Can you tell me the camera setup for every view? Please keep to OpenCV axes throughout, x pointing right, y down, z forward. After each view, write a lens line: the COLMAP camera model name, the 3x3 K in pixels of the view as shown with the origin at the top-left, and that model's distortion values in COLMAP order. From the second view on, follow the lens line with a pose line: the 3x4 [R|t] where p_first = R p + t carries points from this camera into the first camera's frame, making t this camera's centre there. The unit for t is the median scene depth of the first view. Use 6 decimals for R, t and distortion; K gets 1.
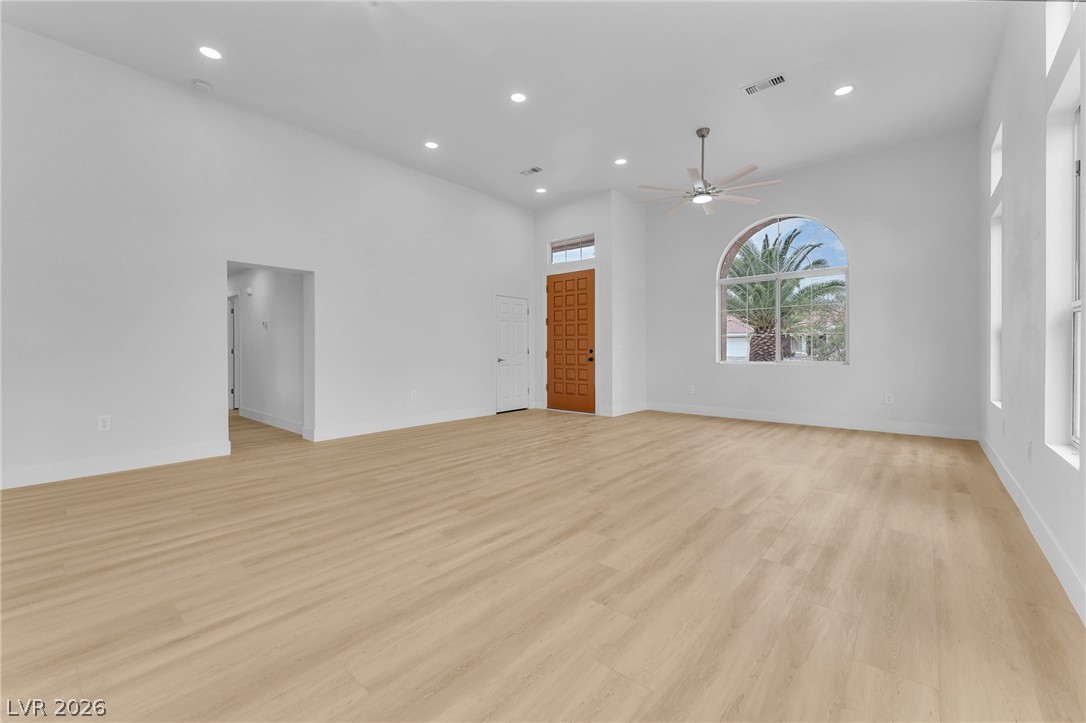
lens RADIAL K [[439.7, 0, 537.8], [0, 439.7, 350.7], [0, 0, 1]] dist [0.001987, 0.001300]
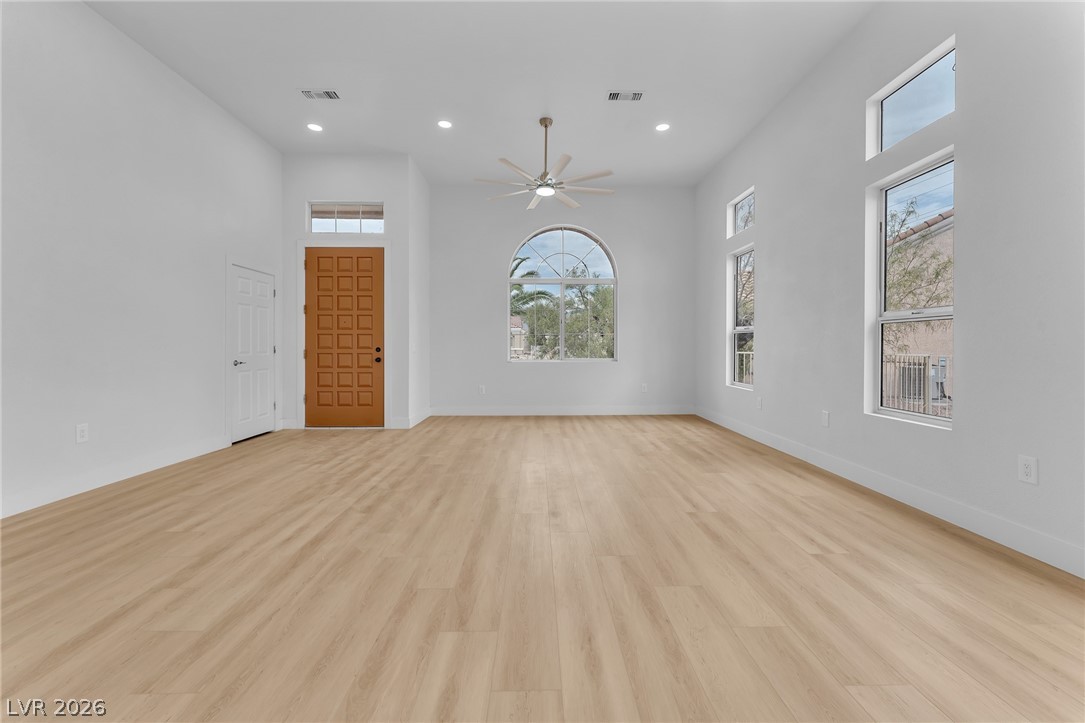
lens RADIAL K [[439.3, 0, 538.8], [0, 439.3, 348.9], [0, 0, 1]] dist [0.001987, 0.001300]
pose [[0.741734, 0.002191, 0.670690, -0.199407], [-0.000625, 0.999996, -0.002576, 0.001457], [-0.670693, 0.001491, 0.741733, 0.211517]]
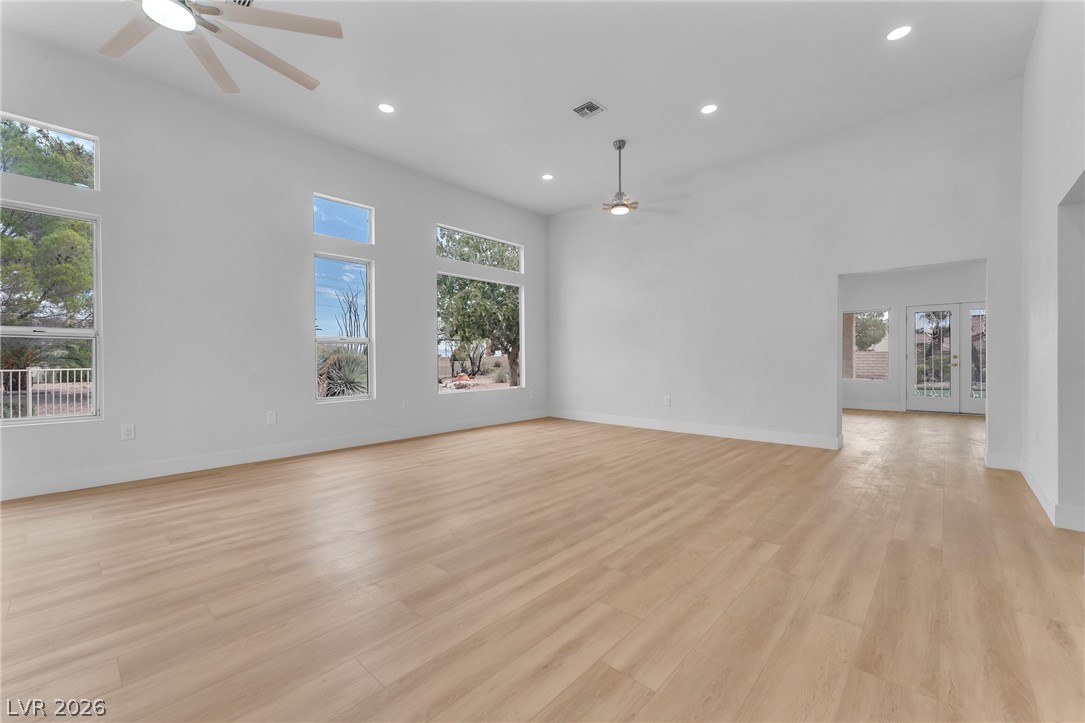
lens RADIAL K [[439.3, 0, 546.4], [0, 439.3, 354.3], [0, 0, 1]] dist [0.001987, 0.001300]
pose [[-0.999906, 0.010758, 0.008485, -0.000707], [0.010726, 0.999935, -0.003837, -0.005029], [-0.008526, -0.003746, -0.999957, 1.034894]]
